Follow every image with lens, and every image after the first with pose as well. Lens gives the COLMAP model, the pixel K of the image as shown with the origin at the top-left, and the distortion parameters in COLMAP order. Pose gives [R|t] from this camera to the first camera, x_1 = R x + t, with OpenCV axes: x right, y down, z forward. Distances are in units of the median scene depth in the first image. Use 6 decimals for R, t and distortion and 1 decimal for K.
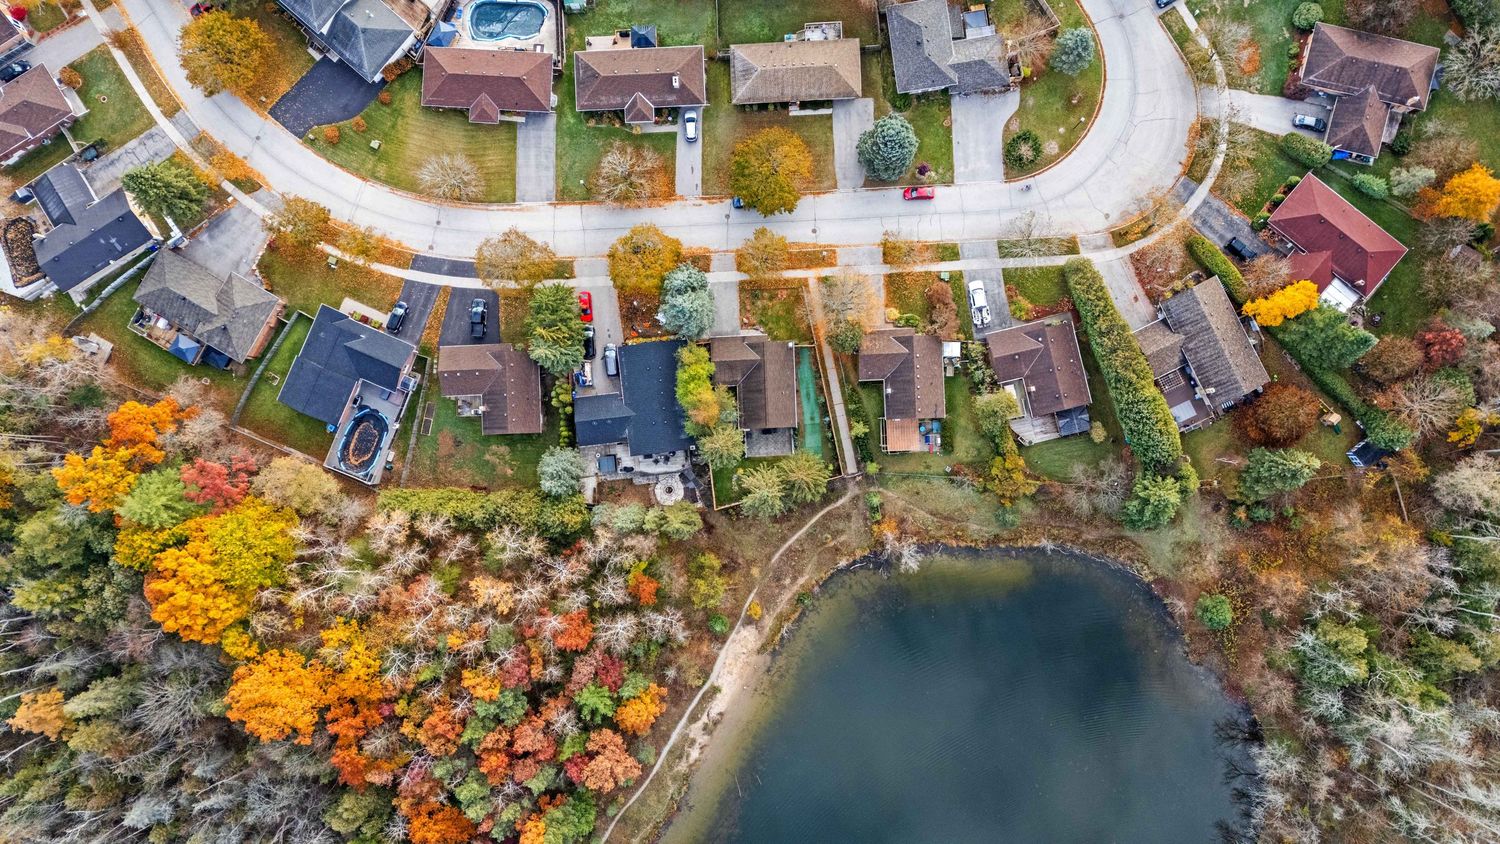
lens RADIAL K [[1103.3, 0, 747.7], [0, 1103.3, 417.4], [0, 0, 1]] dist [0.038445, -0.041497]
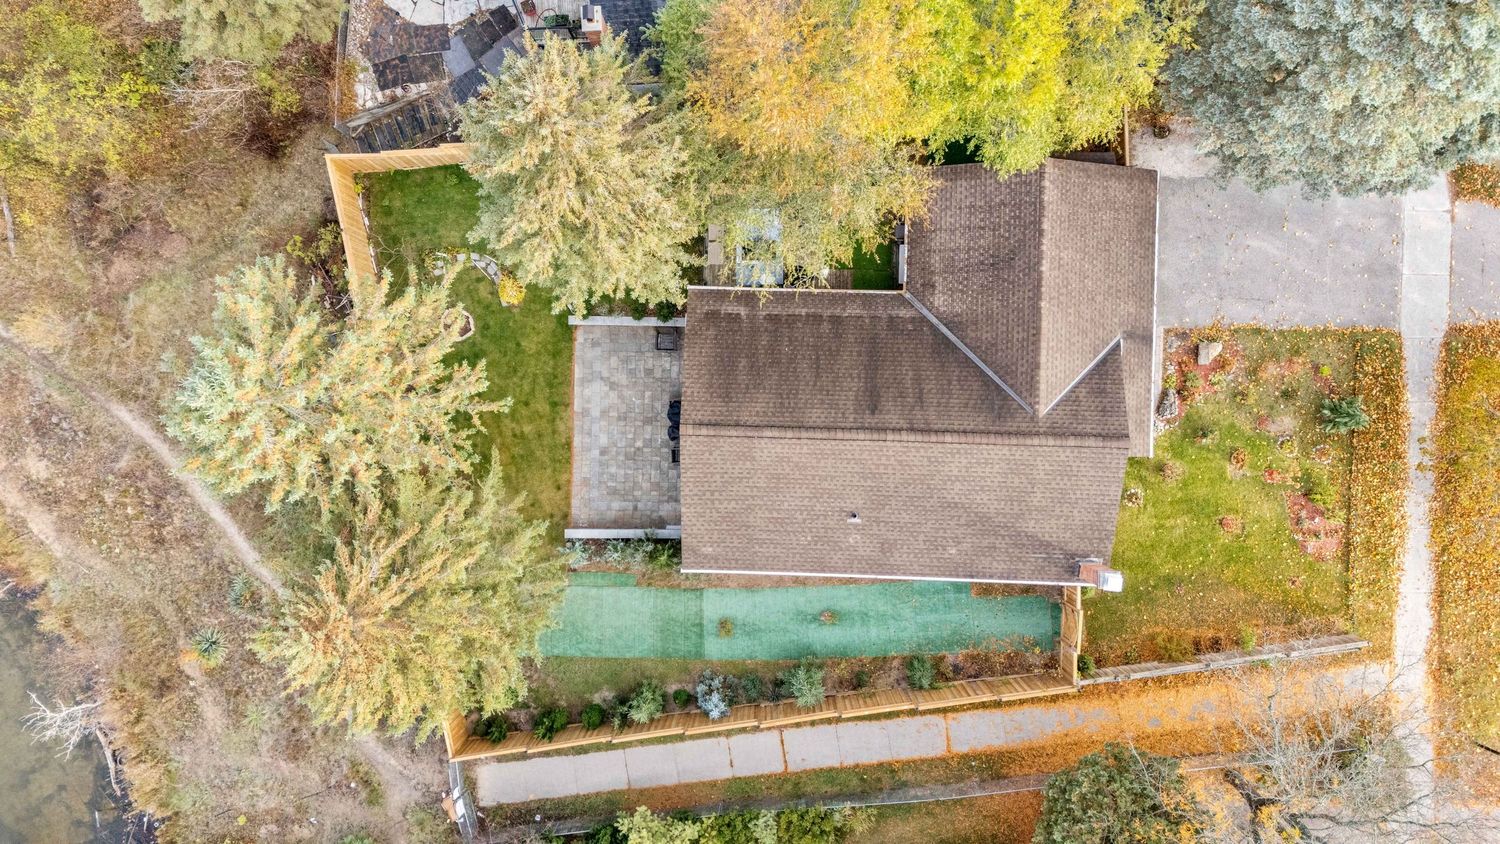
lens RADIAL K [[1103.3, 0, 747.1], [0, 1103.3, 420.4], [0, 0, 1]] dist [0.038445, -0.041497]
pose [[-0.061693, 0.997160, 0.043189, 0.007188], [-0.997201, -0.063412, 0.039622, -0.009522], [0.042248, -0.040624, 0.998281, 0.792009]]
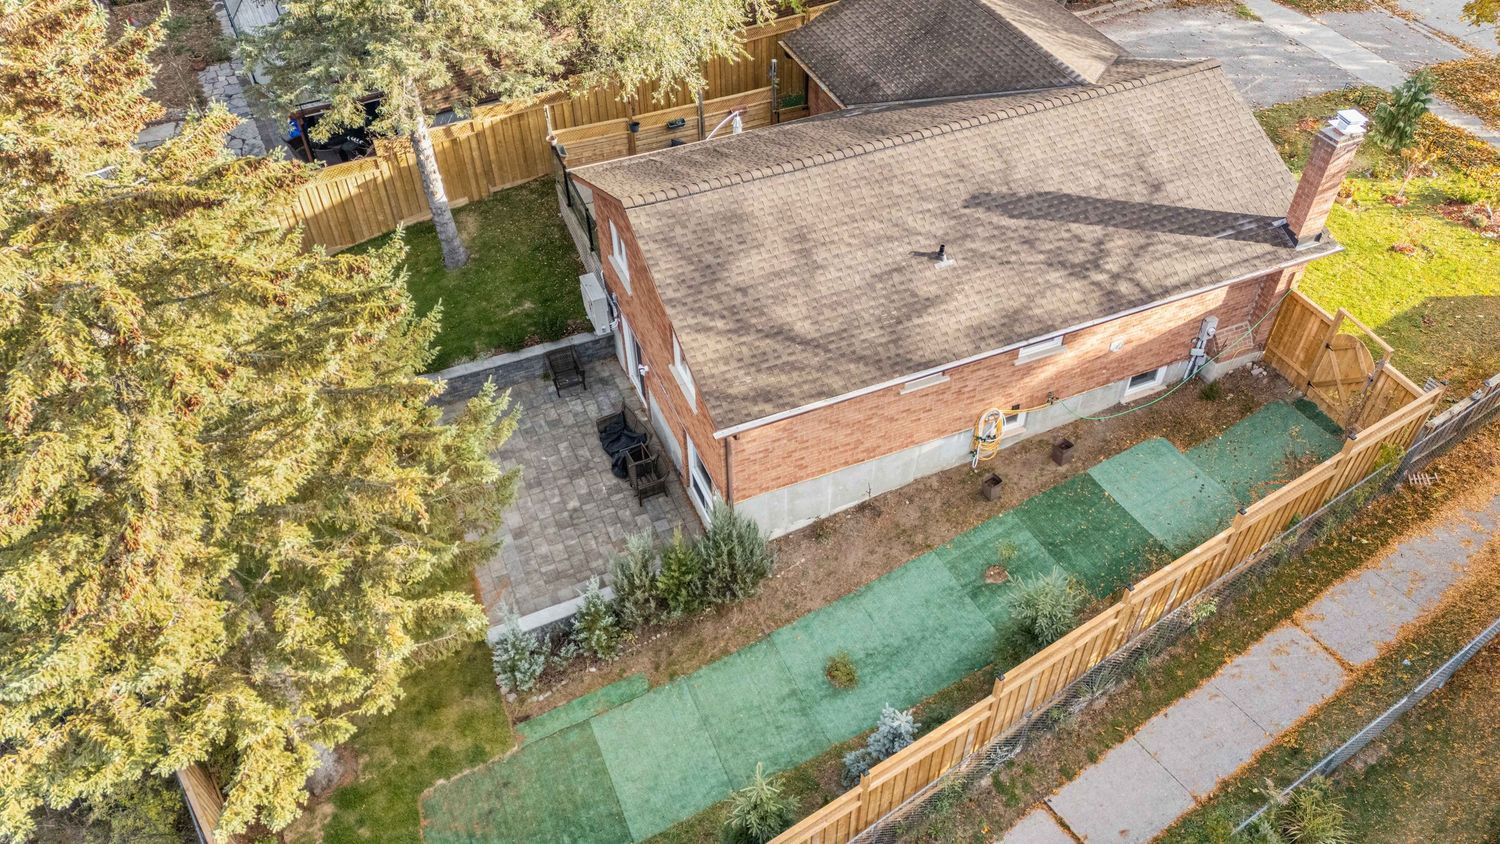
lens RADIAL K [[1103.3, 0, 780.5], [0, 1103.3, 413.6], [0, 0, 1]] dist [0.038445, -0.041497]
pose [[0.346825, 0.679146, -0.646895, 0.114270], [-0.937686, 0.266803, -0.222624, 0.025523], [0.021400, 0.683796, 0.729359, 0.911245]]
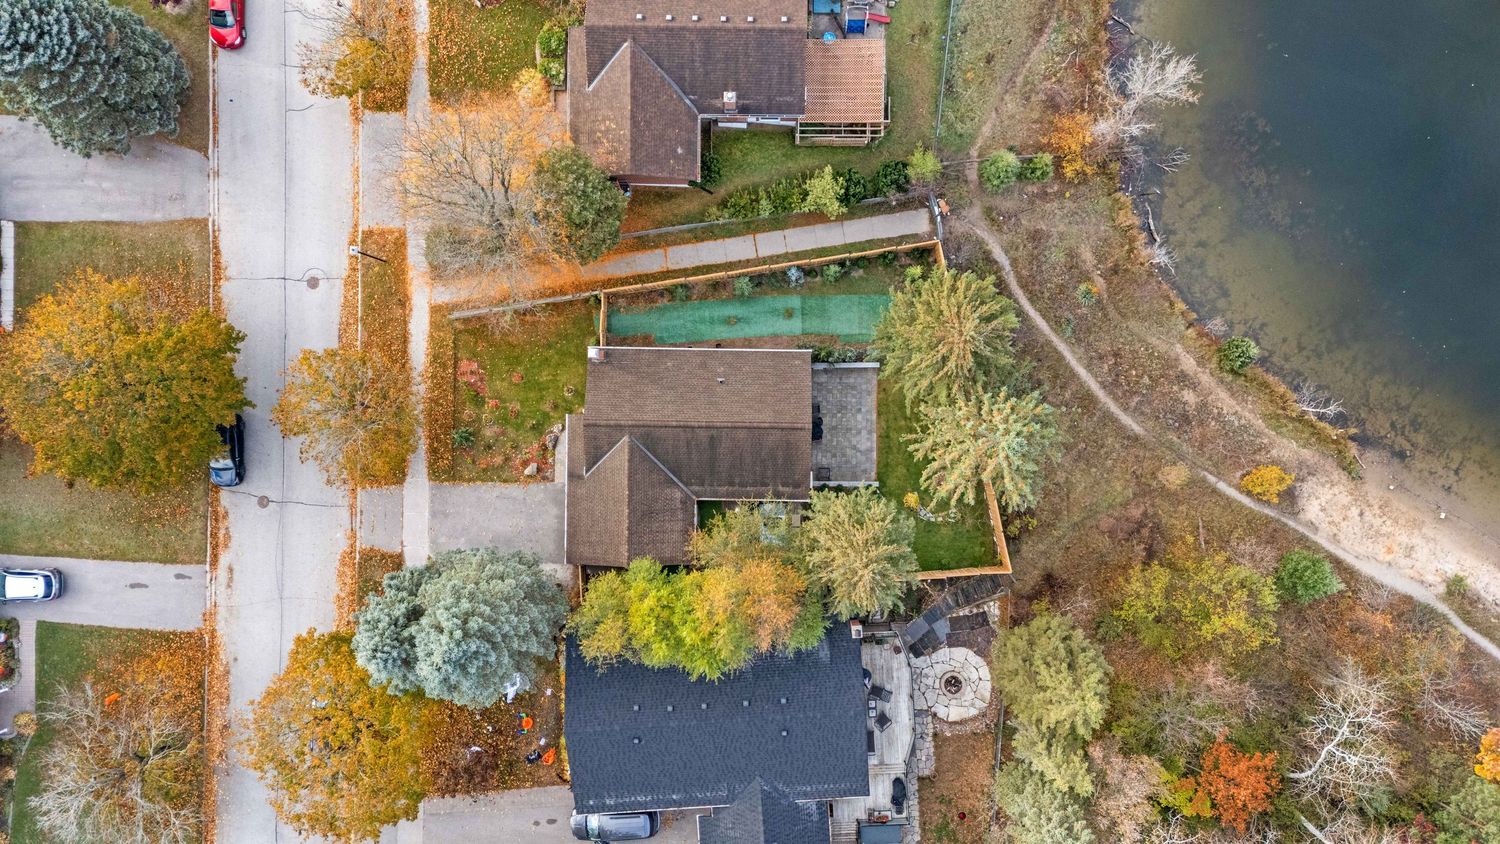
lens RADIAL K [[1103.3, 0, 750.7], [0, 1103.3, 419.4], [0, 0, 1]] dist [0.038445, -0.041497]
pose [[0.050331, -0.998243, 0.031256, 0.007442], [0.998706, 0.050533, 0.005731, -0.013234], [-0.007301, 0.030927, 0.999495, 0.612752]]
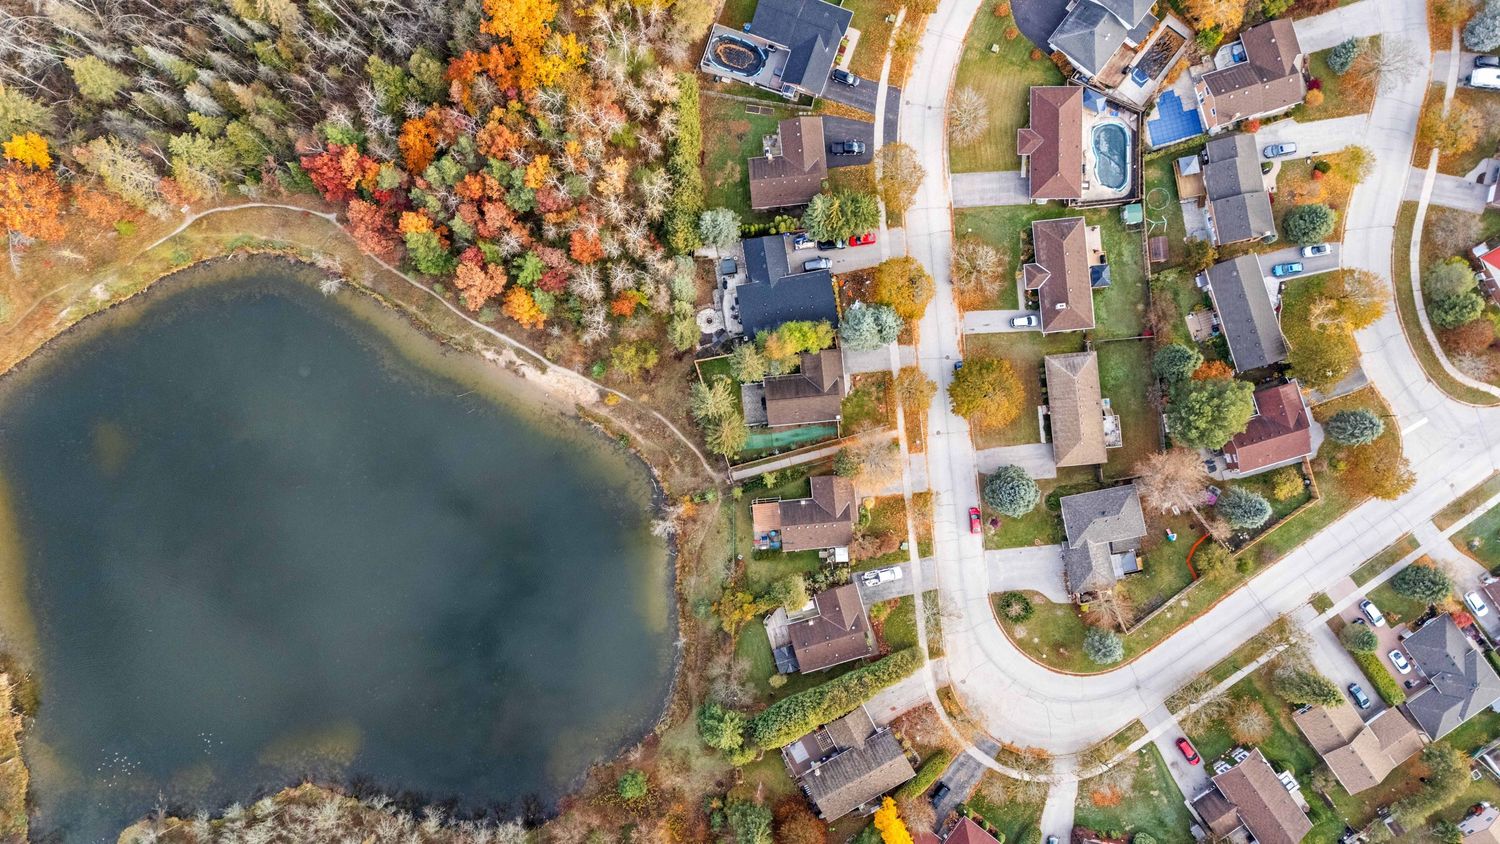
lens RADIAL K [[1103.3, 0, 751.2], [0, 1103.3, 421.2], [0, 0, 1]] dist [0.038445, -0.041497]
pose [[0.053330, 0.998464, 0.015012, 0.020370], [-0.997334, 0.052508, 0.050668, -0.032293], [0.049802, -0.017674, 0.998603, -0.171719]]
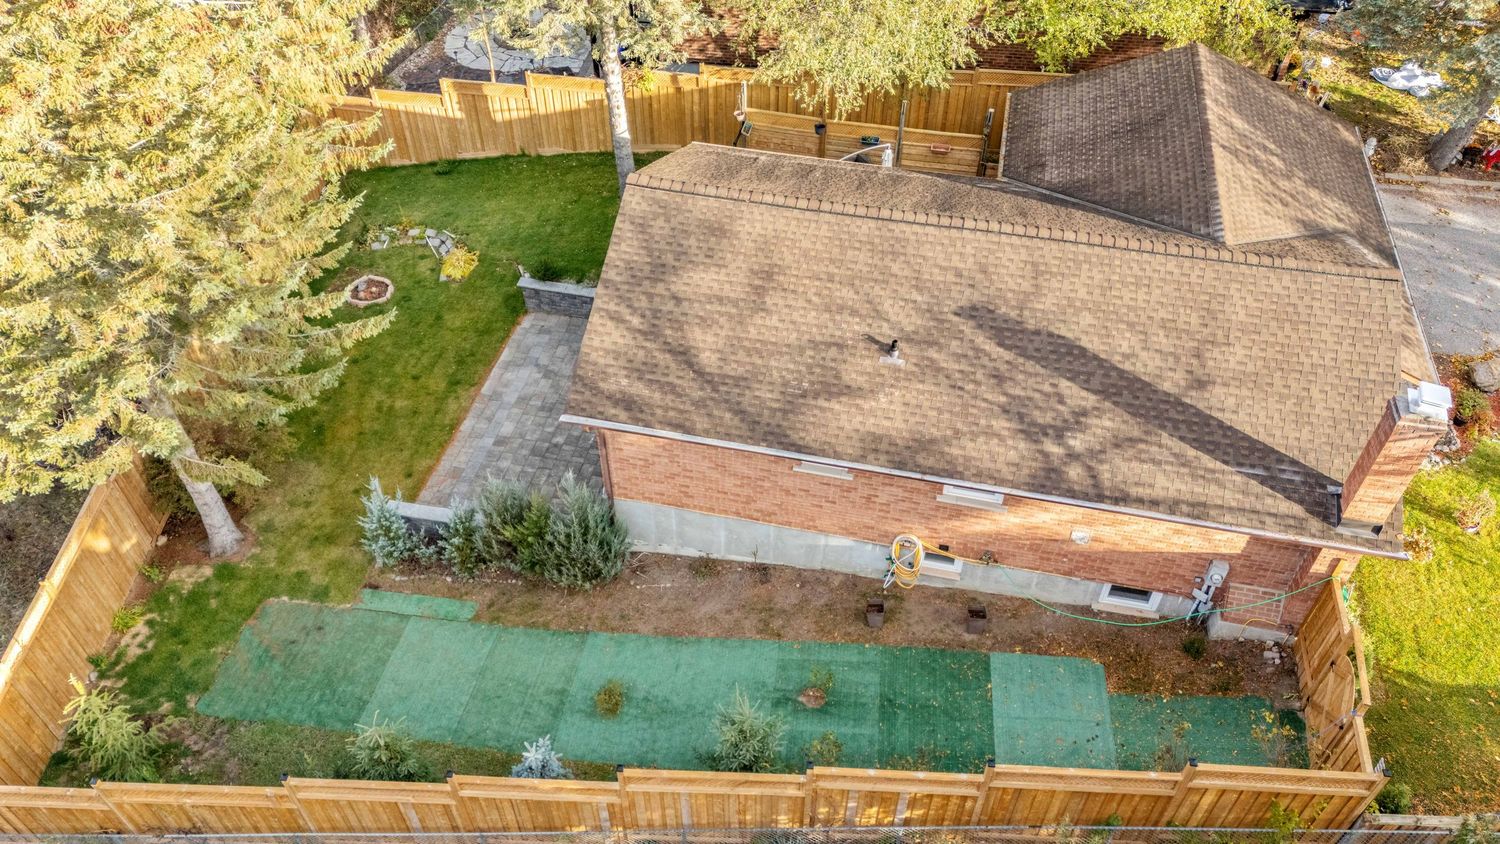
lens RADIAL K [[1103.3, 0, 749.0], [0, 1103.3, 420.7], [0, 0, 1]] dist [0.038445, -0.041497]
pose [[-0.255375, 0.706446, -0.660089, 0.110783], [-0.966464, -0.167421, 0.194726, -0.030224], [0.027051, 0.687680, 0.725510, 0.913383]]
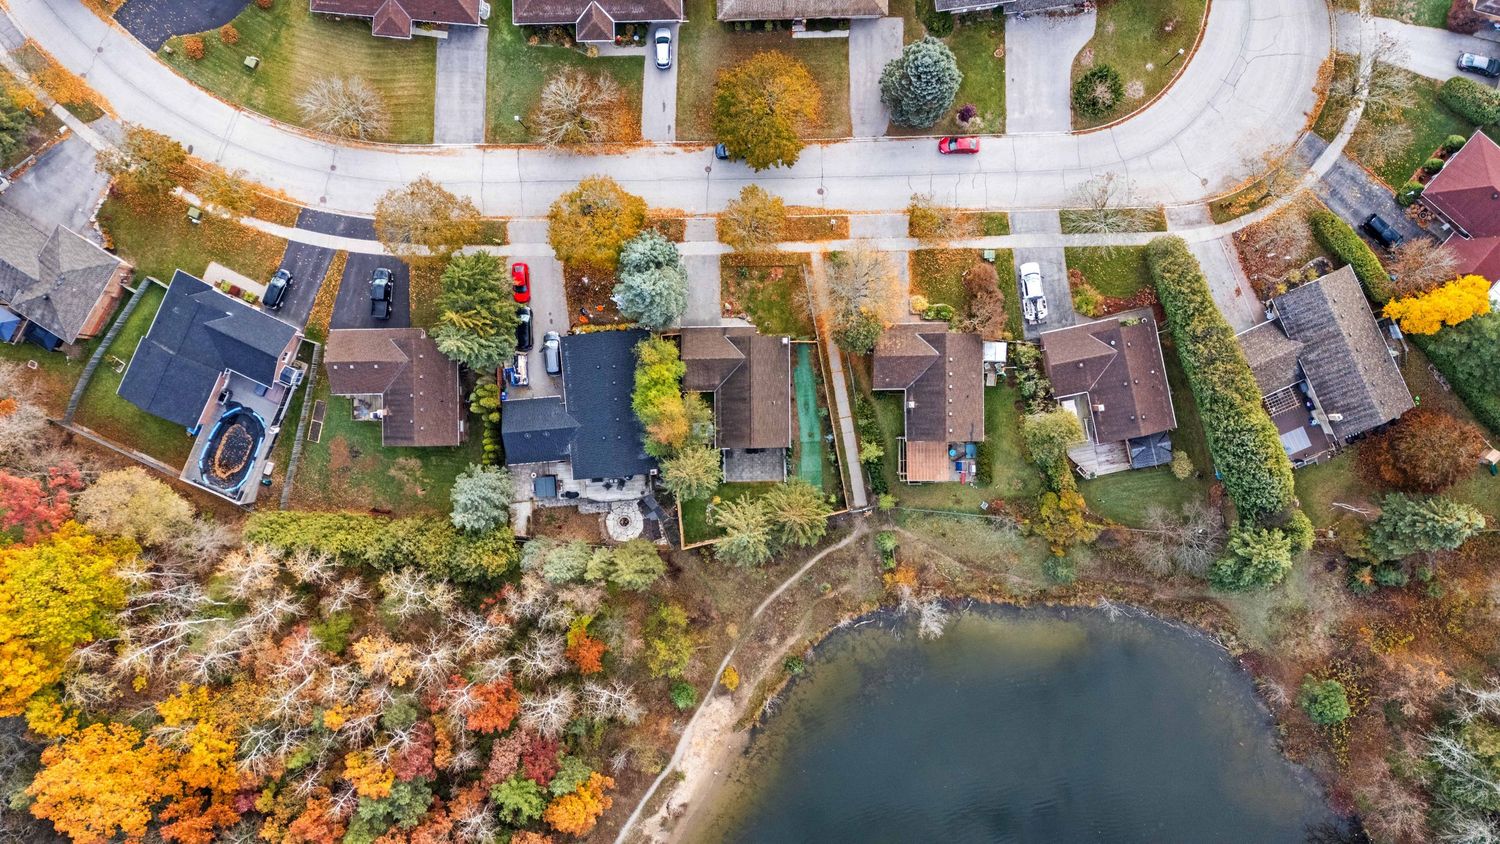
lens RADIAL K [[1103.3, 0, 750.6], [0, 1103.3, 418.3], [0, 0, 1]] dist [0.038445, -0.041497]
pose [[0.999624, 0.027229, -0.003169, 0.018559], [-0.027087, 0.998888, 0.038579, -0.040121], [0.004216, -0.038479, 0.999251, 0.229100]]
